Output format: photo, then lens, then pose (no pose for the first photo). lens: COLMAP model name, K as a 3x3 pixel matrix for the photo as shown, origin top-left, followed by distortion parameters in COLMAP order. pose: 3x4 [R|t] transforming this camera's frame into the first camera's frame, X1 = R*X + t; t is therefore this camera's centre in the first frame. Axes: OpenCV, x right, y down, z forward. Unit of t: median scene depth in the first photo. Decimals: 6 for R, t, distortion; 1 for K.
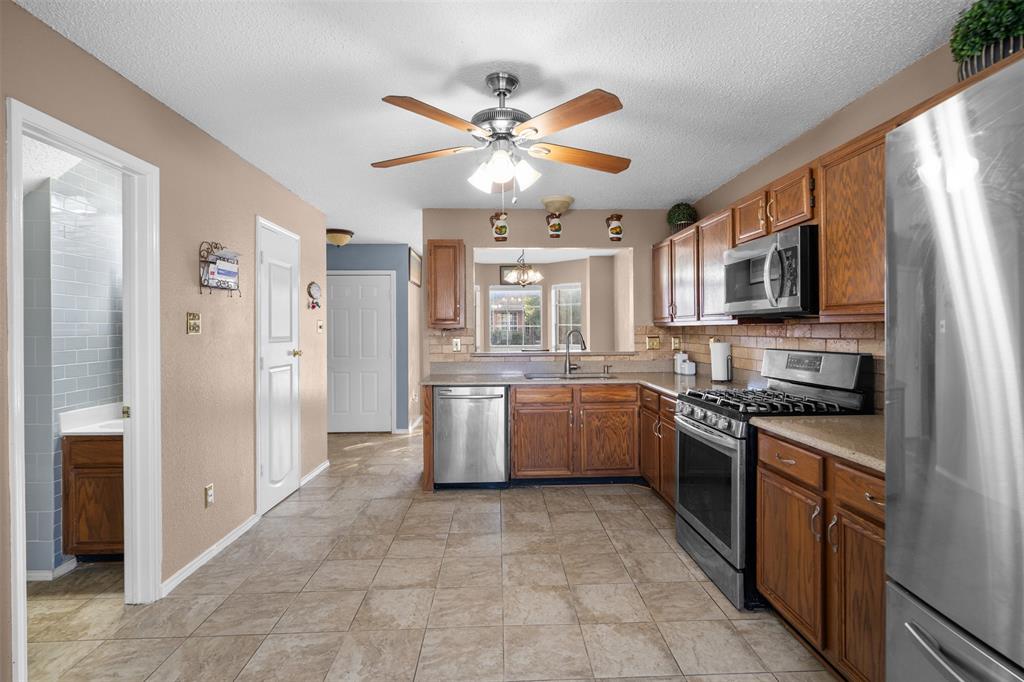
lens RADIAL K [[490.4, 0, 511.2], [0, 490.4, 323.3], [0, 0, 1]] dist [-0.001563, 0.001672]
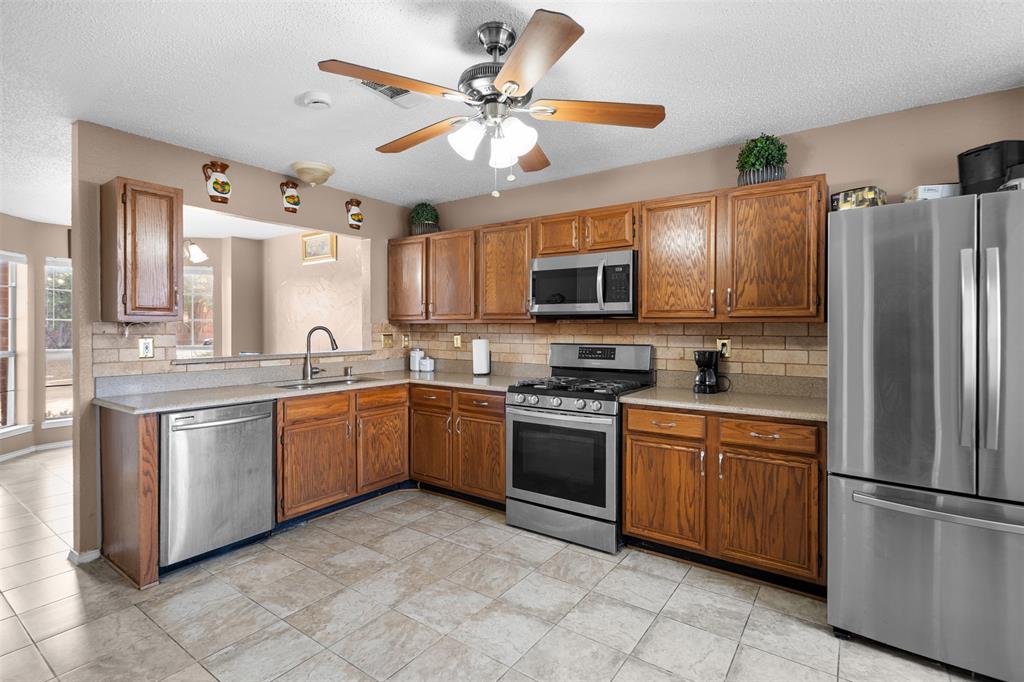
lens RADIAL K [[490.4, 0, 511.2], [0, 490.4, 323.3], [0, 0, 1]] dist [-0.001563, 0.001672]
pose [[0.608558, 0.014890, 0.793370, -0.447941], [-0.016633, 0.999844, -0.006006, 0.009655], [-0.793335, -0.009541, 0.608710, 0.302007]]
